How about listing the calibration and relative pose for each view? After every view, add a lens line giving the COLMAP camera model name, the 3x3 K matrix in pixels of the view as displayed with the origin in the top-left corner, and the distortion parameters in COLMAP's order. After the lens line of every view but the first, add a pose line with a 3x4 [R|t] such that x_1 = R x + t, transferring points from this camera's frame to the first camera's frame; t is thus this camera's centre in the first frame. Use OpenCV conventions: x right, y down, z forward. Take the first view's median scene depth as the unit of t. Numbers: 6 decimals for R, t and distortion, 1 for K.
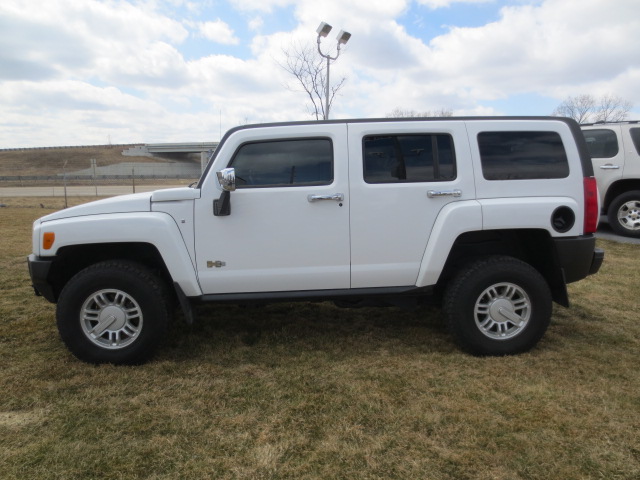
lens RADIAL K [[451.2, 0, 320.0], [0, 451.2, 240.0], [0, 0, 1]] dist [-0.033078, 0.001789]
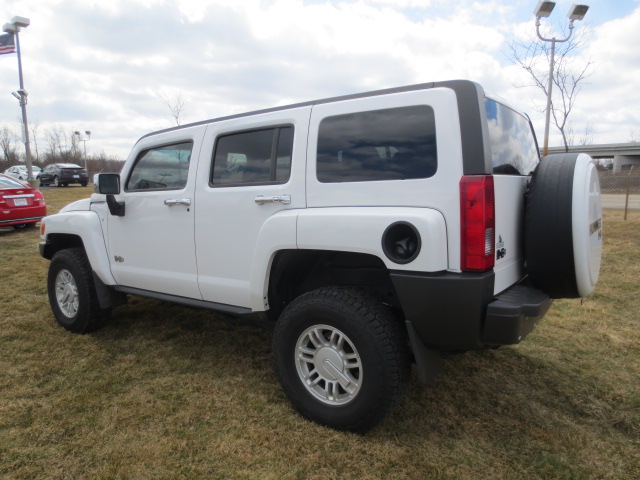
lens RADIAL K [[451.2, 0, 320.0], [0, 451.2, 240.0], [0, 0, 1]] dist [-0.033078, 0.001789]
pose [[0.783502, 0.072241, -0.617176, 0.842051], [-0.084119, 0.996407, 0.009840, -0.047071], [0.615669, 0.044206, 0.786764, 0.422867]]
